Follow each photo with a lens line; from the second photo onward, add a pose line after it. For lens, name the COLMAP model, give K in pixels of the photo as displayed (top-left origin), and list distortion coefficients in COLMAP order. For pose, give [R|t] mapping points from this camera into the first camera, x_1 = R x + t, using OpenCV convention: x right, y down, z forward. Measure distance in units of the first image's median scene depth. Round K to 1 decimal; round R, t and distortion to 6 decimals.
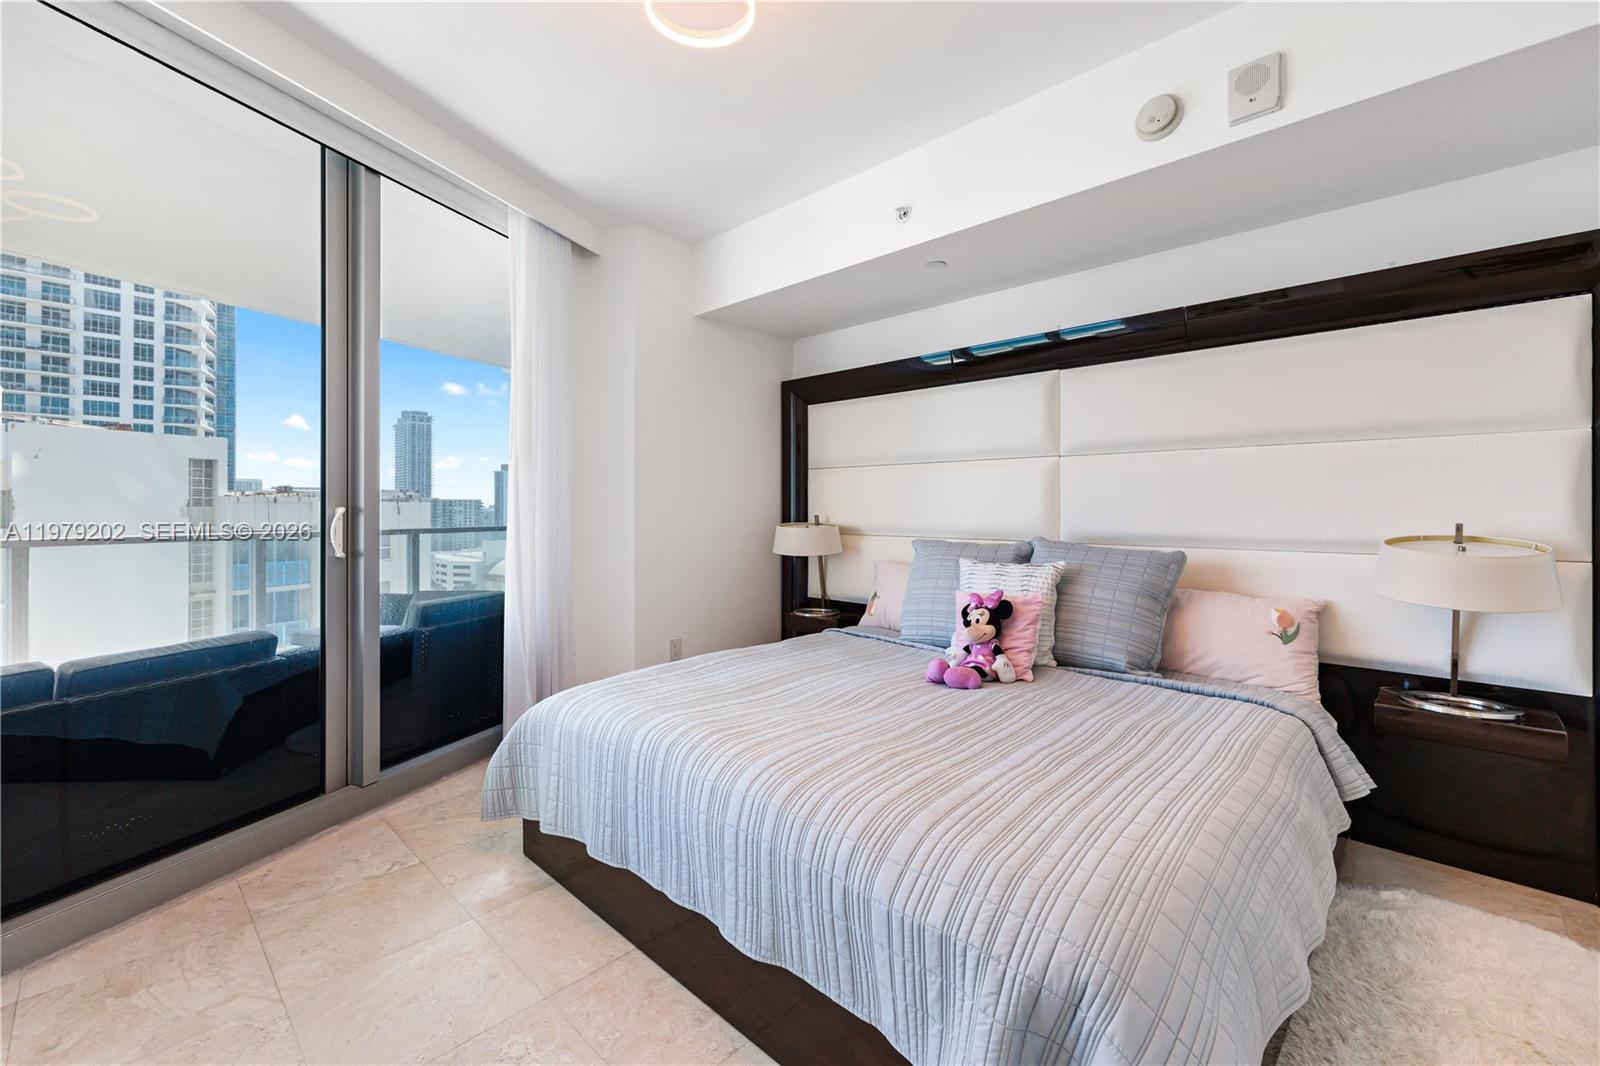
lens RADIAL K [[676.1, 0, 814.5], [0, 676.1, 529.3], [0, 0, 1]] dist [-0.010918, 0.002515]
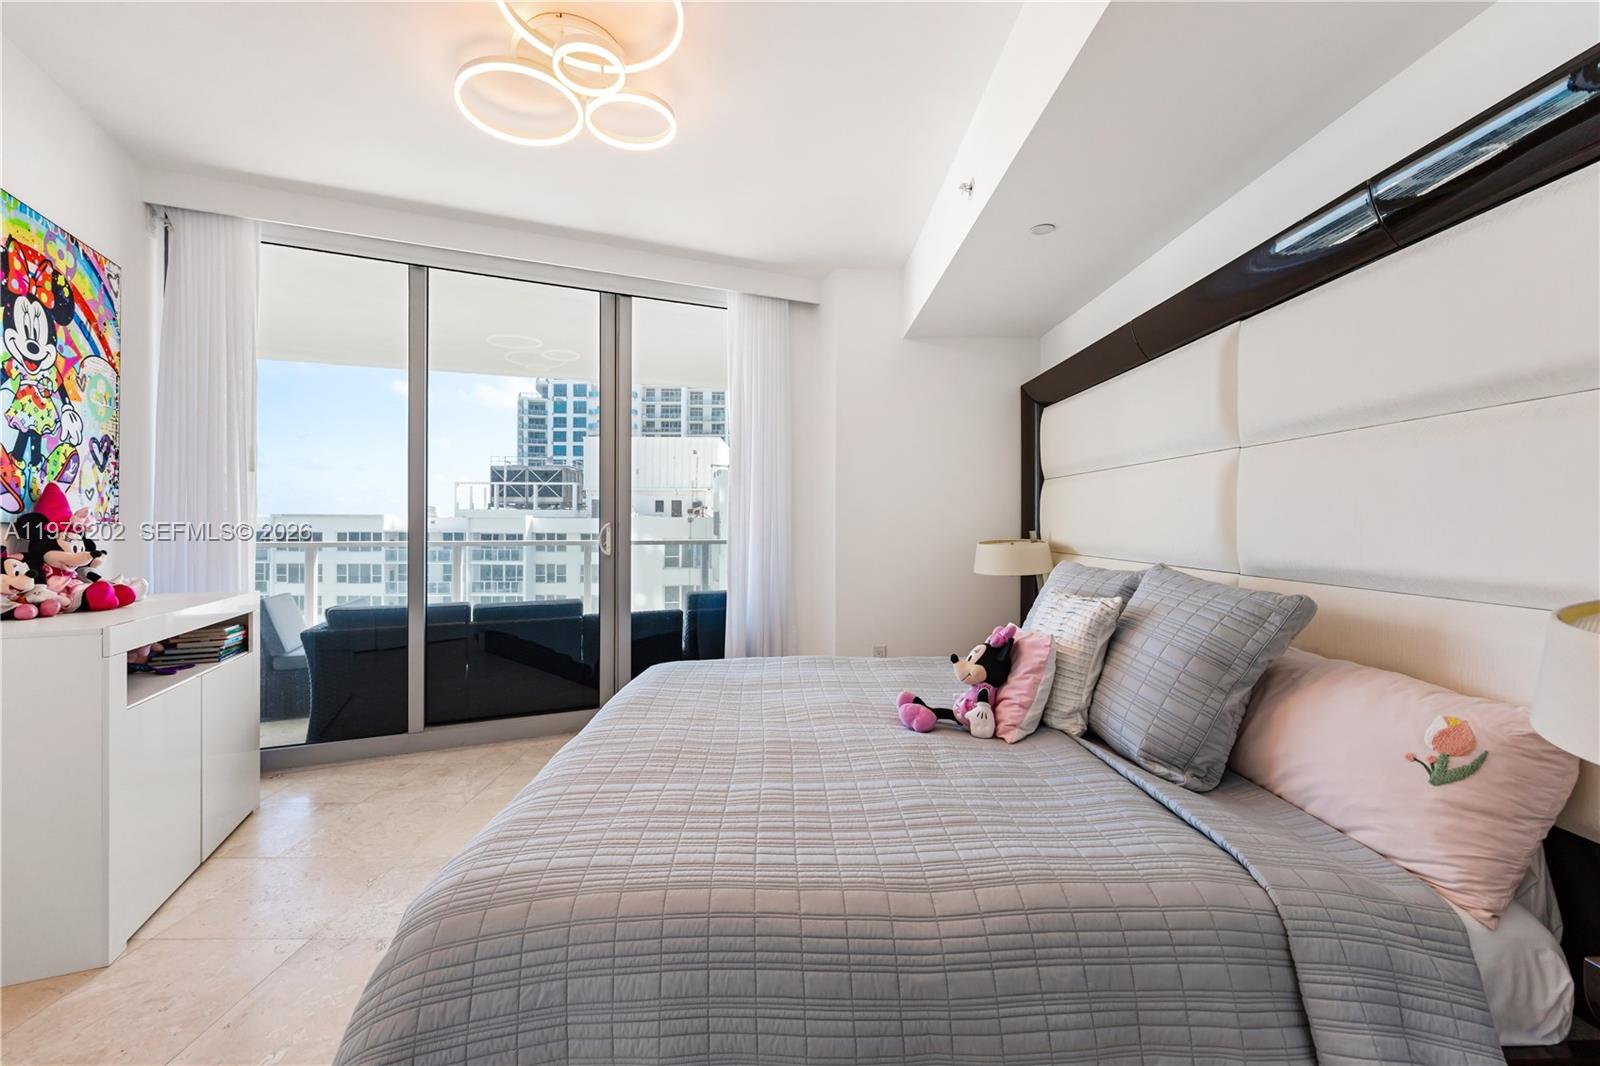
lens RADIAL K [[676.1, 0, 796.7], [0, 676.1, 530.3], [0, 0, 1]] dist [-0.010918, 0.002515]
pose [[0.694385, 0.009906, -0.719536, 0.698565], [-0.023106, 0.999697, -0.008536, -0.010953], [0.719233, 0.022553, 0.694403, 0.262986]]
